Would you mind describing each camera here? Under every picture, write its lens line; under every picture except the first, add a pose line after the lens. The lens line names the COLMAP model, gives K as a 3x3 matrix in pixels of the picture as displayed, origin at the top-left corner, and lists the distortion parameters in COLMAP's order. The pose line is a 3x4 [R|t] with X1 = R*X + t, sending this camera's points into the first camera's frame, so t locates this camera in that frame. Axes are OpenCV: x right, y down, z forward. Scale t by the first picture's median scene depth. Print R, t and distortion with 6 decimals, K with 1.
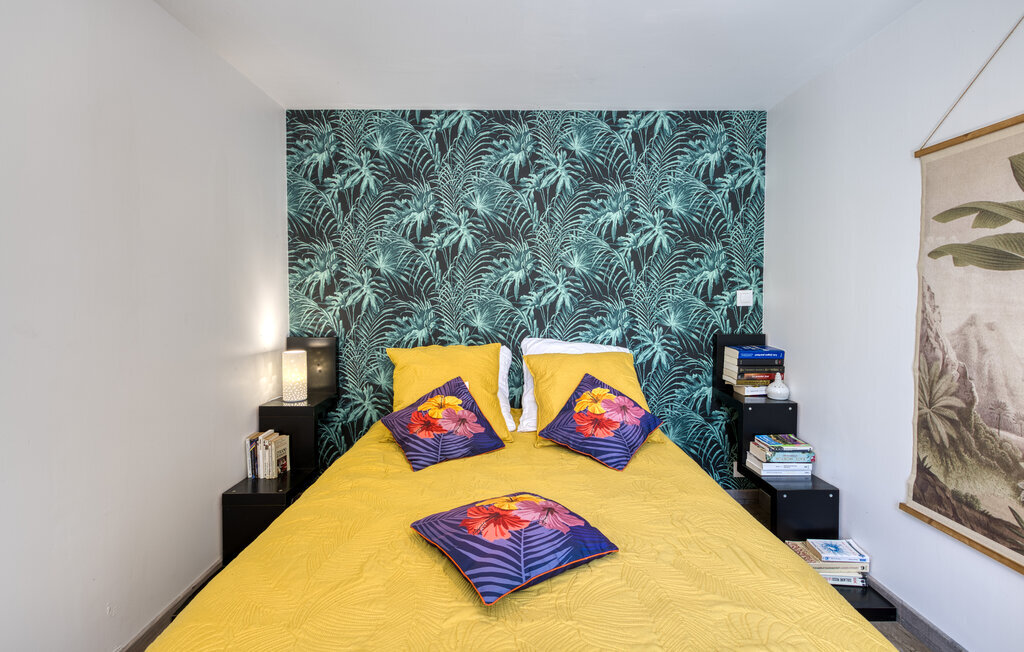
lens RADIAL K [[472.7, 0, 510.4], [0, 472.7, 308.7], [0, 0, 1]] dist [-0.001251, 0.001024]
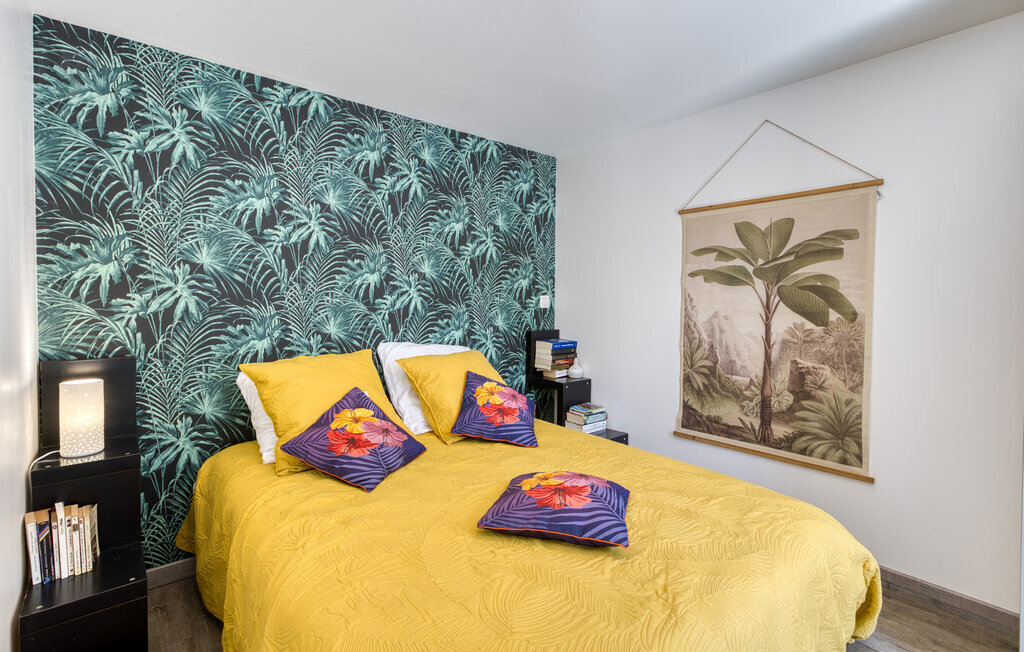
lens RADIAL K [[472.7, 0, 510.4], [0, 472.7, 308.7], [0, 0, 1]] dist [-0.001251, 0.001024]
pose [[0.770844, -0.009885, 0.636948, -0.385414], [0.015412, 0.999876, -0.003134, -0.001208], [-0.636838, 0.012233, 0.770901, 0.082221]]
